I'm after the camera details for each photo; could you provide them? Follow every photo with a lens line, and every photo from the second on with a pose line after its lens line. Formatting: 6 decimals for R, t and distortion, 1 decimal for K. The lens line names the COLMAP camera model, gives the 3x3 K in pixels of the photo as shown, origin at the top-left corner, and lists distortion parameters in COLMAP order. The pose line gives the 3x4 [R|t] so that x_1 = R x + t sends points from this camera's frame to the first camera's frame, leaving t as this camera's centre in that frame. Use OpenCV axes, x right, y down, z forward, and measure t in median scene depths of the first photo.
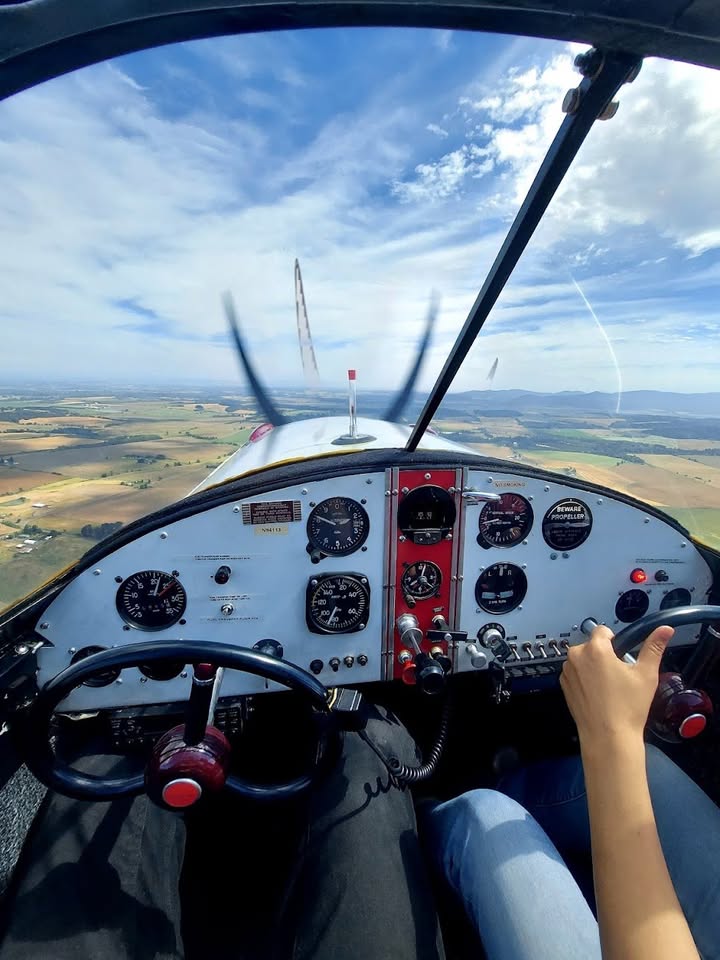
lens RADIAL K [[382.7, 0, 360.0], [0, 382.7, 480.0], [0, 0, 1]] dist [-0.015660, 0.000276]
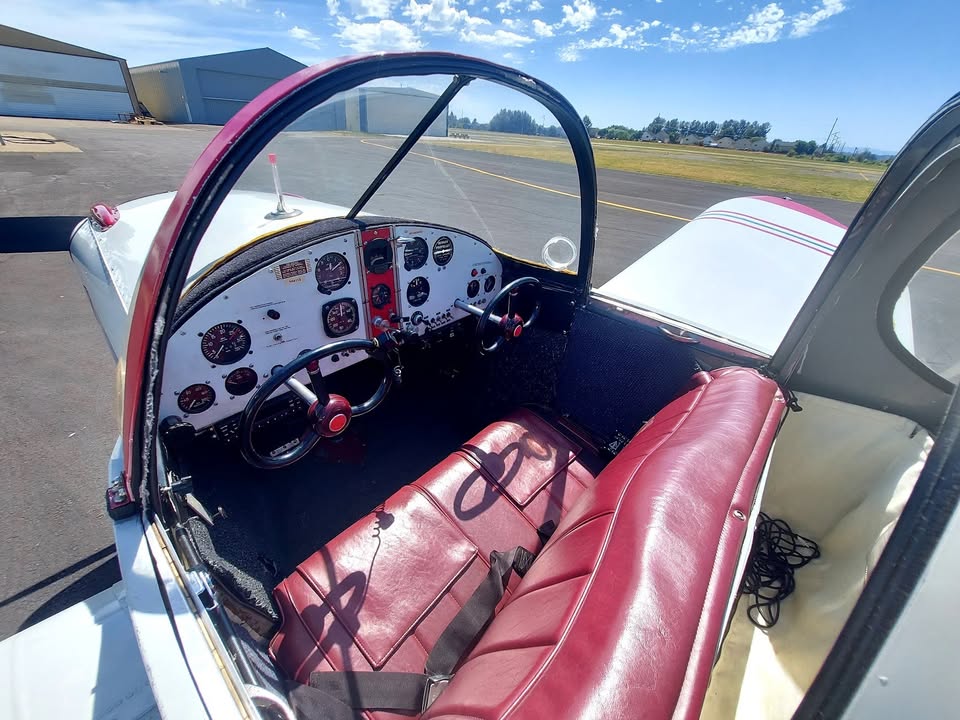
lens RADIAL K [[382.7, 0, 483.8], [0, 382.7, 365.9], [0, 0, 1]] dist [-0.015660, 0.000276]
pose [[0.750424, -0.316228, 0.580399, -0.612176], [0.093449, 0.920061, 0.380467, -0.063589], [-0.654317, -0.231274, 0.719987, -0.659099]]
